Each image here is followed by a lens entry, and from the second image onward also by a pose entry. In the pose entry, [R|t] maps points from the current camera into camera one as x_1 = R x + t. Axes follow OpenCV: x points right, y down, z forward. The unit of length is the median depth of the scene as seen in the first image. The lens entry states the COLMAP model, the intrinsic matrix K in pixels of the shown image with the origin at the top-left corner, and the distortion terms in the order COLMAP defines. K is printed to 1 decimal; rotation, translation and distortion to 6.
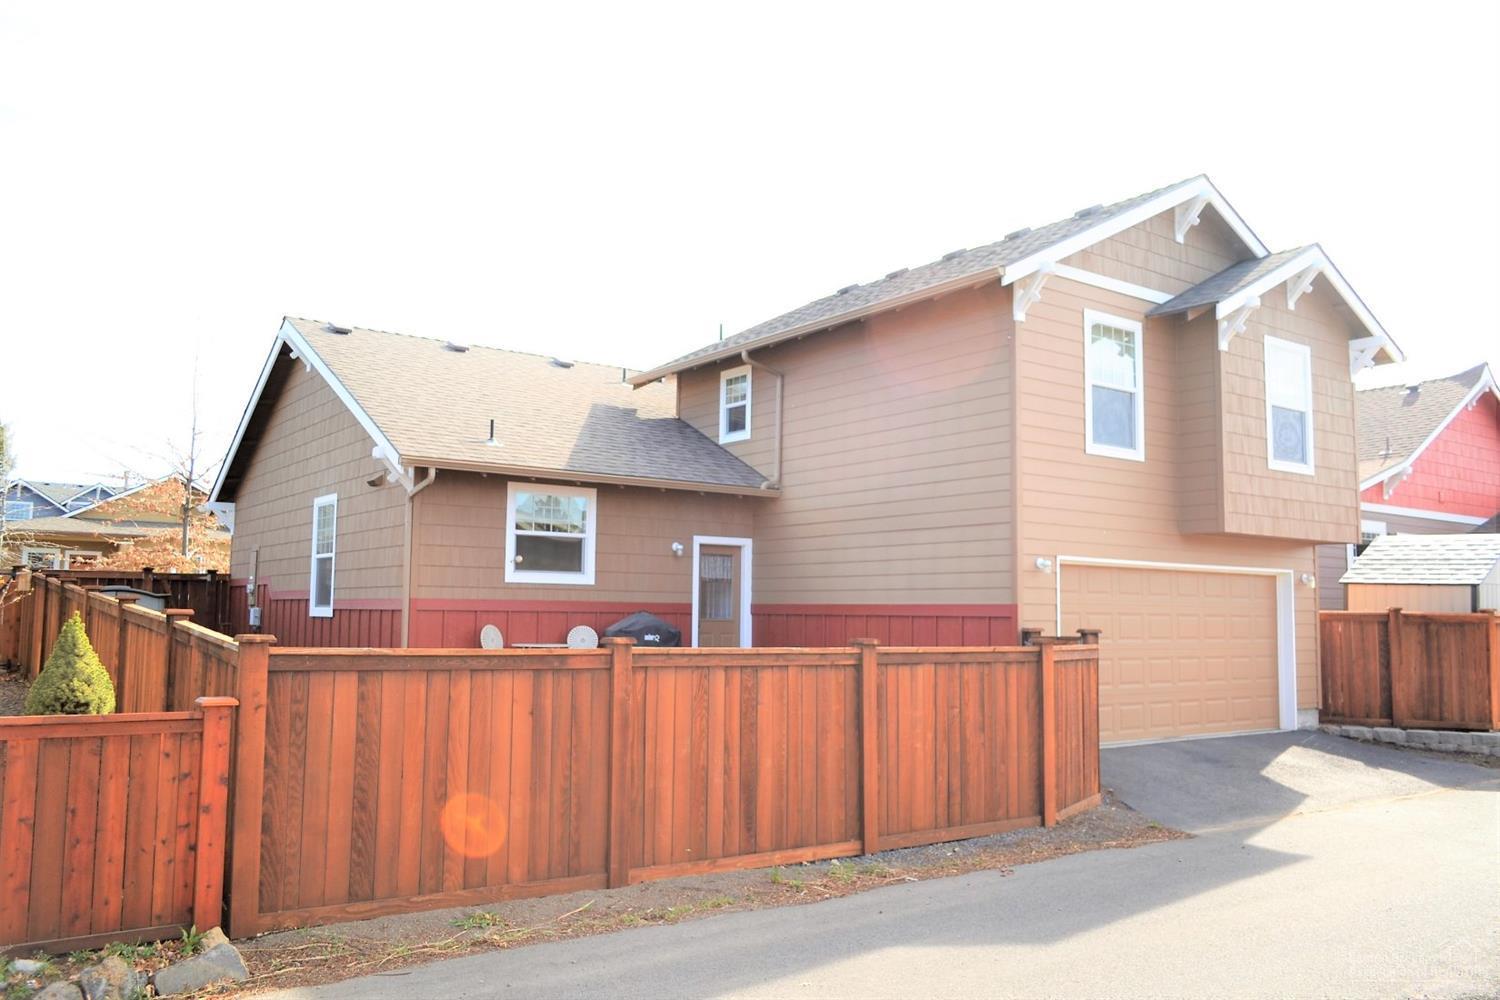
lens RADIAL K [[1230.3, 0, 781.6], [0, 1230.3, 501.8], [0, 0, 1]] dist [-0.009846, -0.003788]
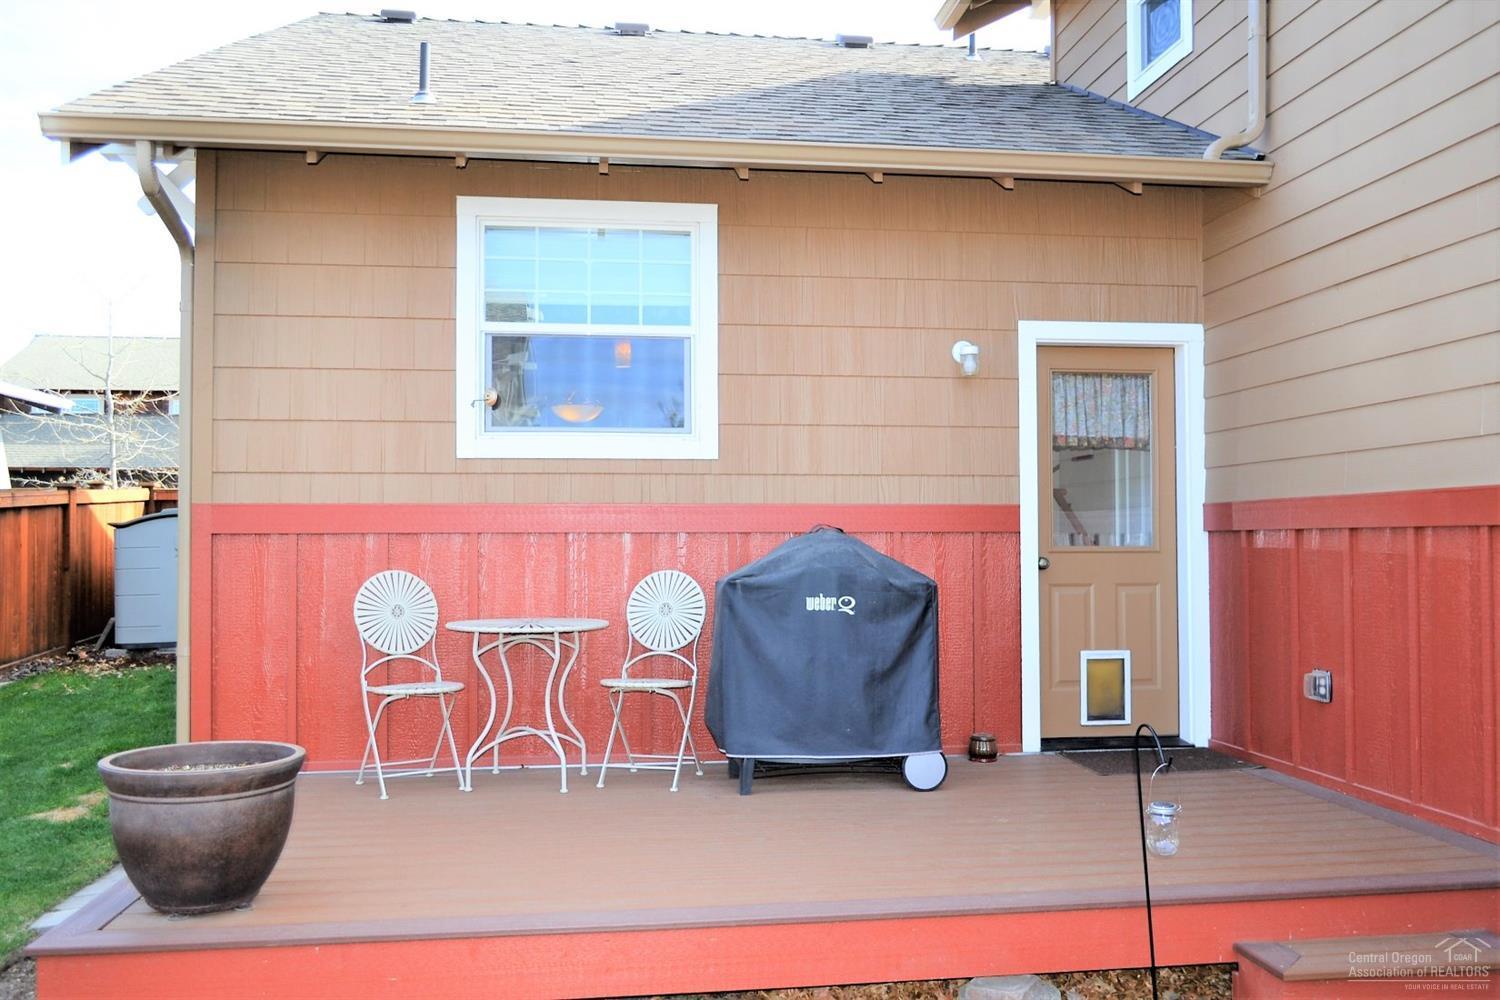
lens RADIAL K [[1230.3, 0, 781.6], [0, 1230.3, 501.8], [0, 0, 1]] dist [-0.009846, -0.003788]
pose [[0.871335, -0.026546, -0.489971, 0.049729], [0.057216, 0.997221, 0.047723, 0.065421], [0.487342, -0.069617, 0.870432, 0.700445]]
